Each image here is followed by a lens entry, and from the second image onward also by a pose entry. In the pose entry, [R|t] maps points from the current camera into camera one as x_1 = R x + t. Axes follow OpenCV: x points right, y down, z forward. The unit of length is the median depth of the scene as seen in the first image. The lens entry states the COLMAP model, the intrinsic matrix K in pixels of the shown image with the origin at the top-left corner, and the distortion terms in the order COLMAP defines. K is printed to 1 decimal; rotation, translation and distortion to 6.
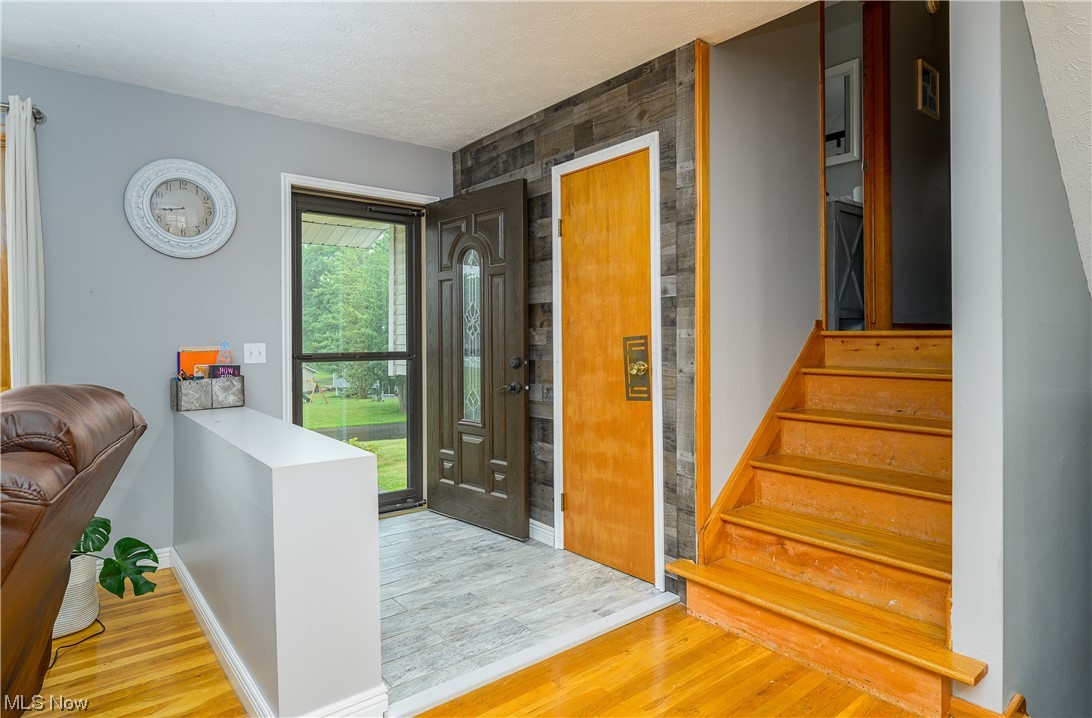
lens RADIAL K [[609.7, 0, 543.6], [0, 609.7, 340.7], [0, 0, 1]] dist [-0.001073, -0.000801]
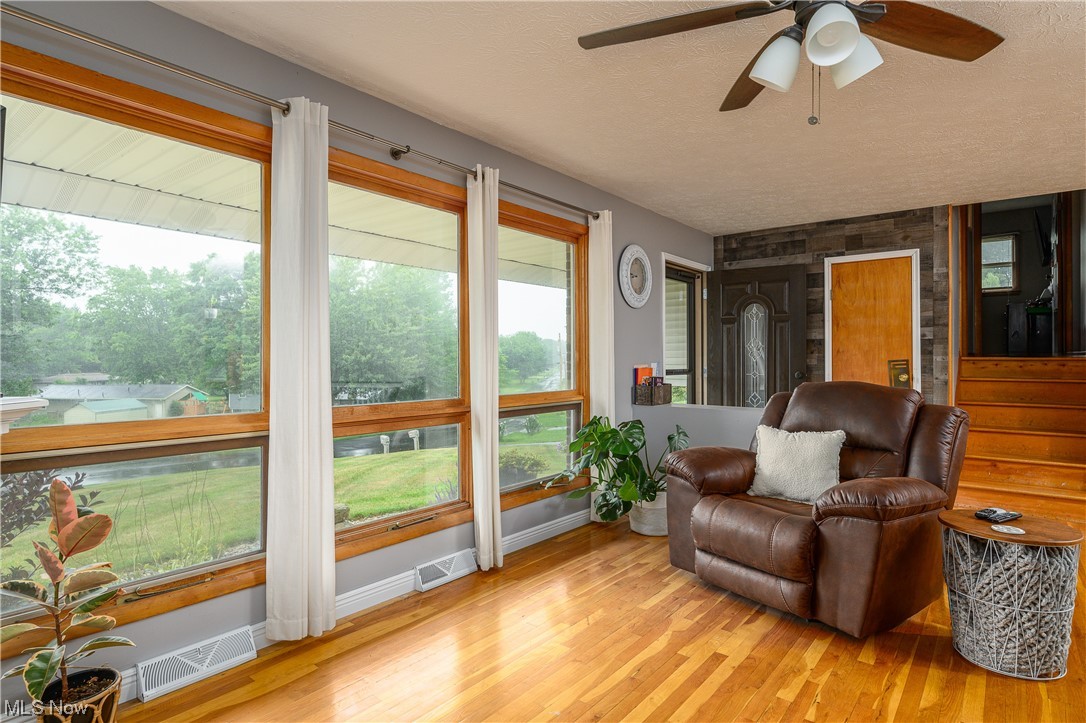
lens RADIAL K [[591.9, 0, 543.0], [0, 591.9, 361.5], [0, 0, 1]] dist [-0.004341, -0.001093]
pose [[0.974891, 0.002953, 0.222661, -1.197768], [-0.002943, 0.999996, -0.000379, 0.001363], [-0.222661, -0.000286, 0.974896, -0.442800]]
